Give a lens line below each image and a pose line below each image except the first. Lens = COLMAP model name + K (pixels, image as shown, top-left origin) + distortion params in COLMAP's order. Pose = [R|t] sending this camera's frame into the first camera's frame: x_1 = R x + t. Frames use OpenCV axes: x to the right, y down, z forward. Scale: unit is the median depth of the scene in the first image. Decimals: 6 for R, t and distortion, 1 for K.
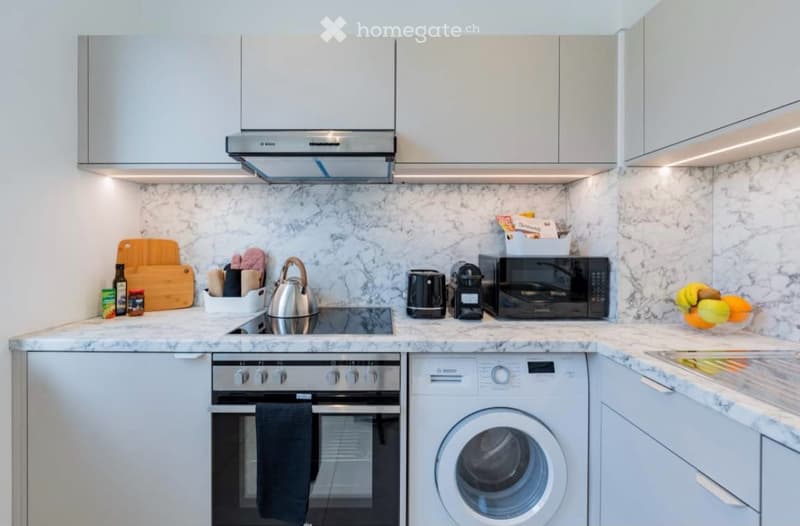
lens RADIAL K [[341.4, 0, 398.6], [0, 341.4, 248.9], [0, 0, 1]] dist [-0.001887, -0.000242]
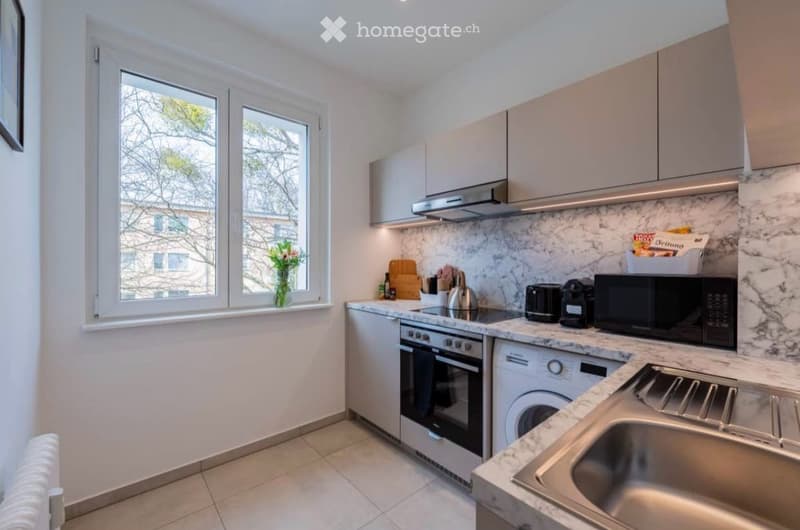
lens RADIAL K [[325.2, 0, 402.1], [0, 325.2, 269.0], [0, 0, 1]] dist [0.000026, -0.000163]
pose [[0.661259, 0.014008, -0.750027, 0.630780], [-0.006673, 0.999896, 0.012792, -0.002444], [0.750128, -0.003454, 0.661284, -0.164862]]
